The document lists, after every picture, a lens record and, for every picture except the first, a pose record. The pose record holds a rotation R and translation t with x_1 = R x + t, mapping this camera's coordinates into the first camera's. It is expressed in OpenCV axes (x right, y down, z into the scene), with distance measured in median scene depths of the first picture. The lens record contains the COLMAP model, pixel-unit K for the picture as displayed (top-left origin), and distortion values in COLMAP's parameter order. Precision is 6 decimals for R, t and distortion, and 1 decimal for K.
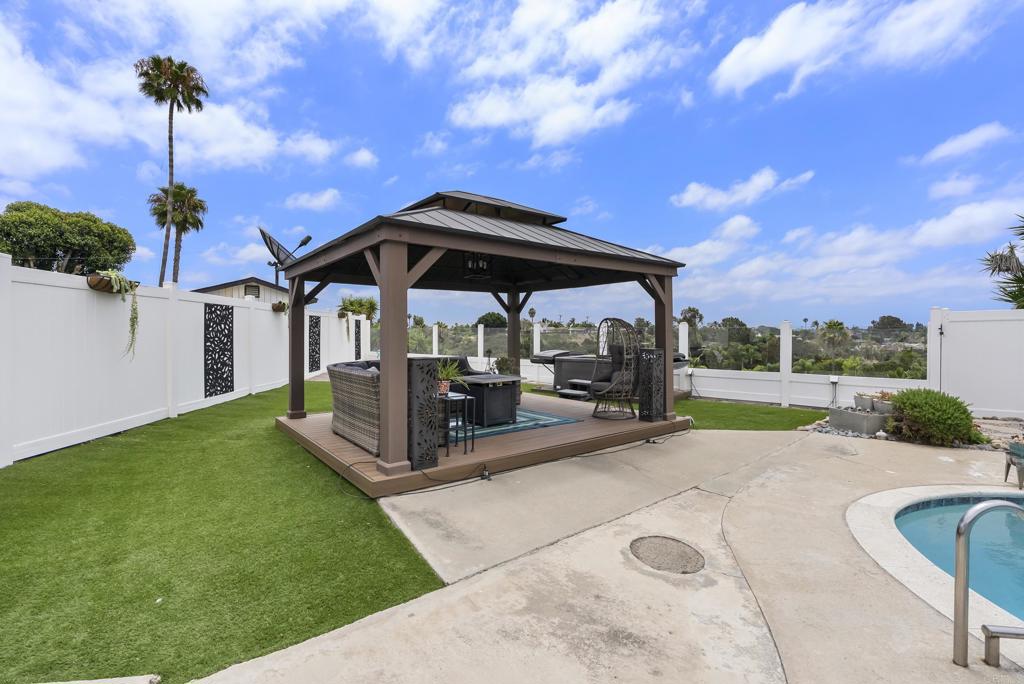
lens RADIAL K [[464.8, 0, 515.8], [0, 464.8, 337.8], [0, 0, 1]] dist [-0.007023, 0.002914]
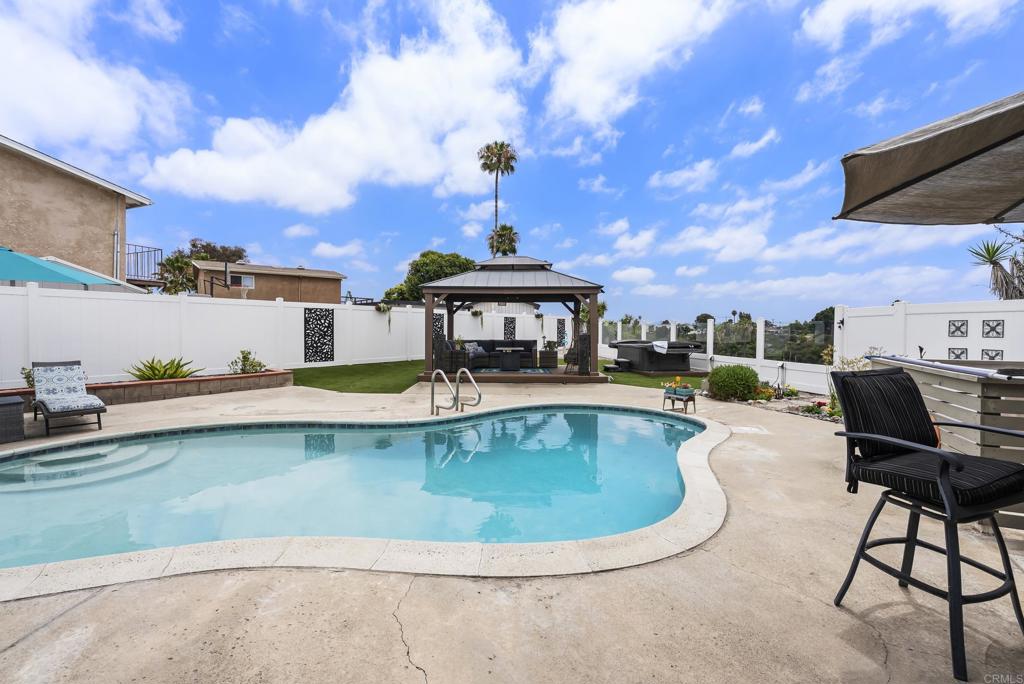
lens RADIAL K [[464.8, 0, 513.6], [0, 464.8, 333.1], [0, 0, 1]] dist [-0.007023, 0.002914]
pose [[0.776077, 0.007888, -0.630589, 0.971340], [-0.011255, 0.999936, -0.001343, 0.017865], [0.630538, 0.008140, 0.776116, -0.436278]]
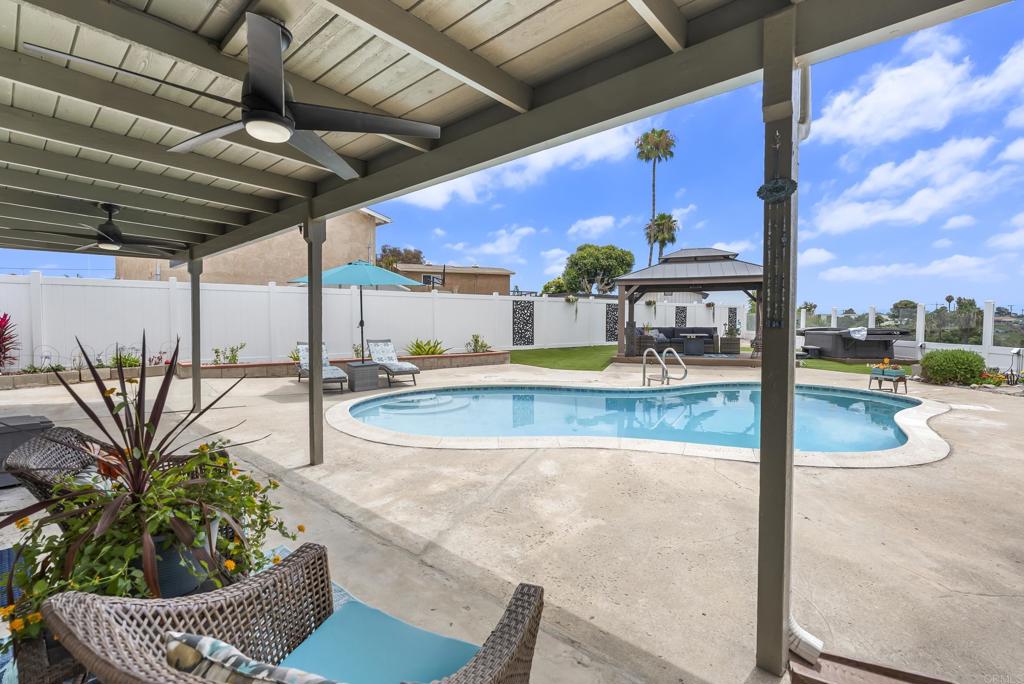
lens RADIAL K [[464.8, 0, 511.8], [0, 464.8, 337.0], [0, 0, 1]] dist [-0.007023, 0.002914]
pose [[0.544392, 0.026536, -0.838411, 1.026162], [-0.007242, 0.999611, 0.026935, 0.036901], [0.838800, -0.008591, 0.544372, -0.699443]]
